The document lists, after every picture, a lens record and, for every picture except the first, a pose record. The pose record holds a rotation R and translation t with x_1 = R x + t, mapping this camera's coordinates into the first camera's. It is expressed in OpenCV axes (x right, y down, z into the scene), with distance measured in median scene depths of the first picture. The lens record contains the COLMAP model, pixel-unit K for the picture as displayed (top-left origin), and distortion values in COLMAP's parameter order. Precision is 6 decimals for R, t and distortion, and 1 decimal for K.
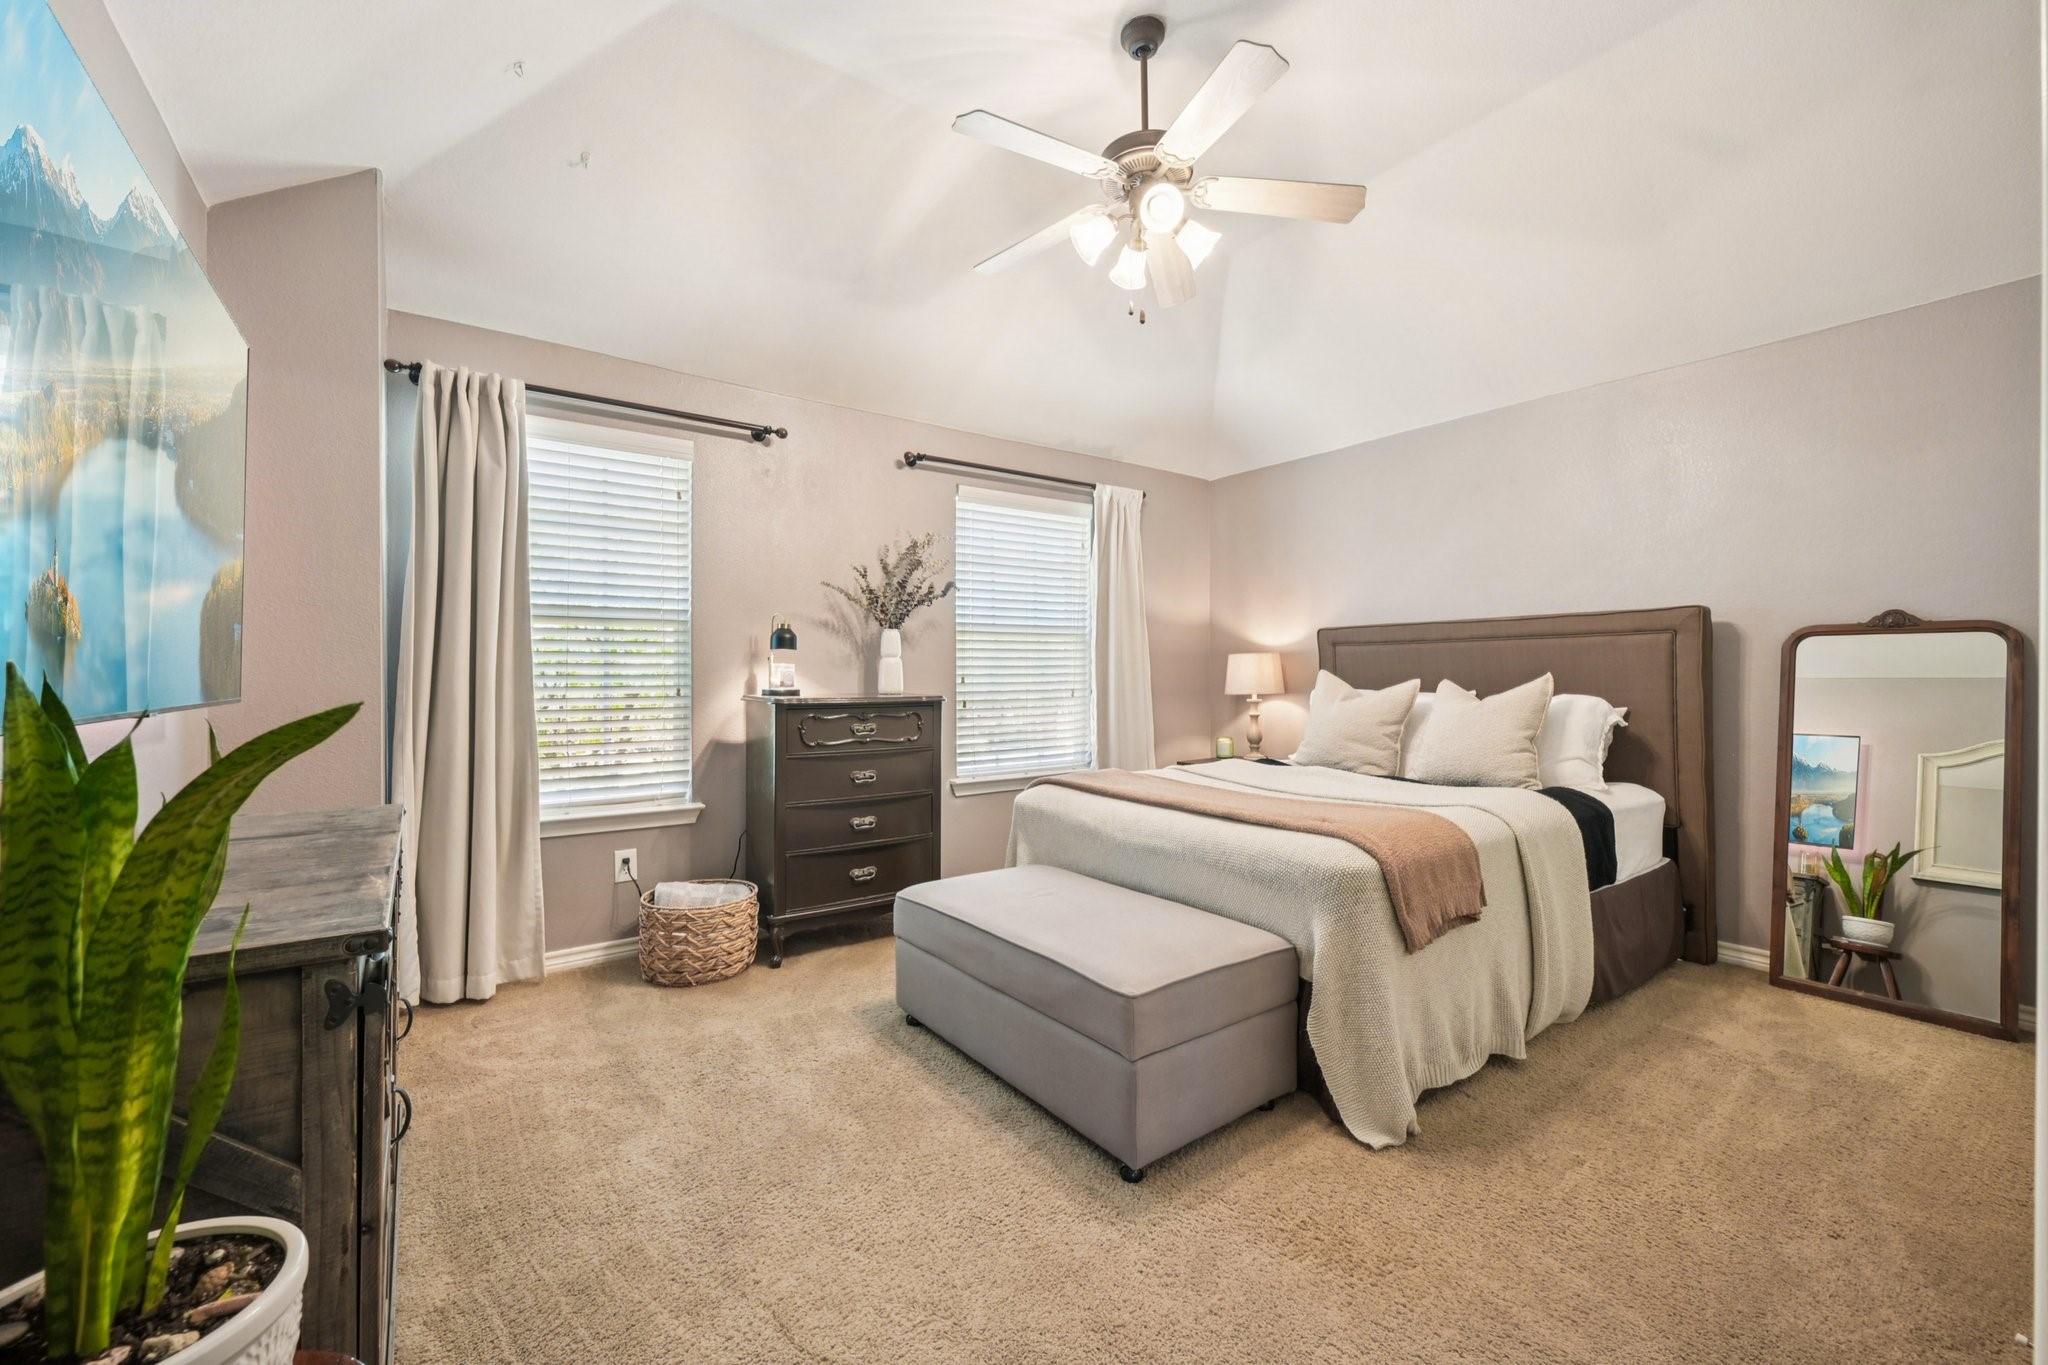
lens RADIAL K [[811.6, 0, 1025.2], [0, 811.6, 675.1], [0, 0, 1]] dist [-0.002533, -0.000309]
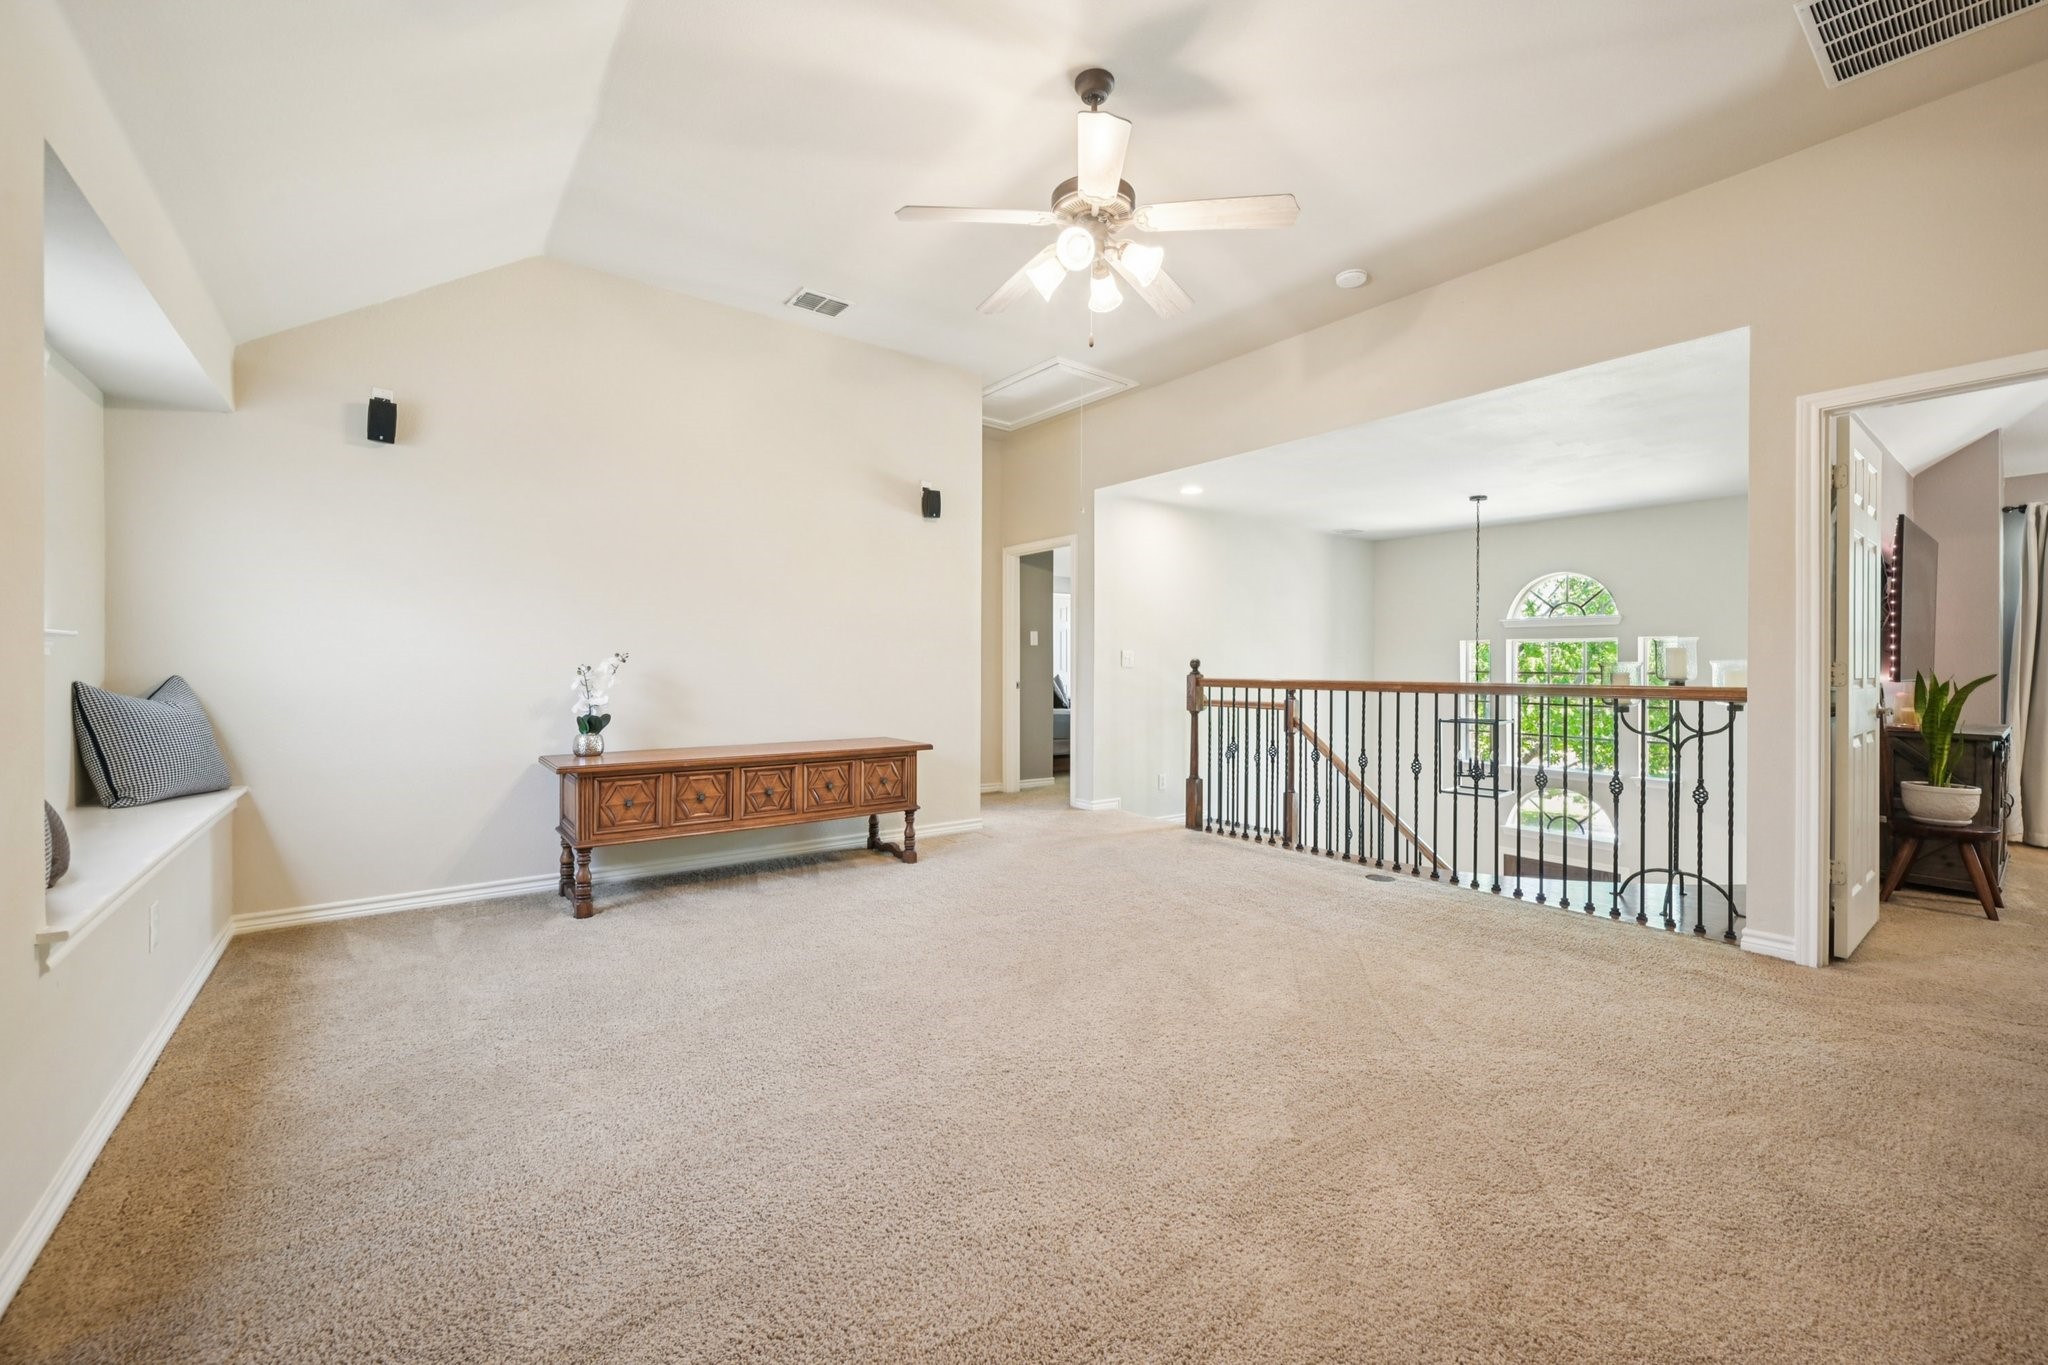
lens RADIAL K [[811.6, 0, 1027.0], [0, 811.6, 680.2], [0, 0, 1]] dist [-0.002533, -0.000309]
pose [[0.023717, 0.007335, -0.999692, 1.086252], [0.002125, 0.999970, 0.007387, 0.003524], [0.999716, -0.002299, 0.023700, -1.376844]]
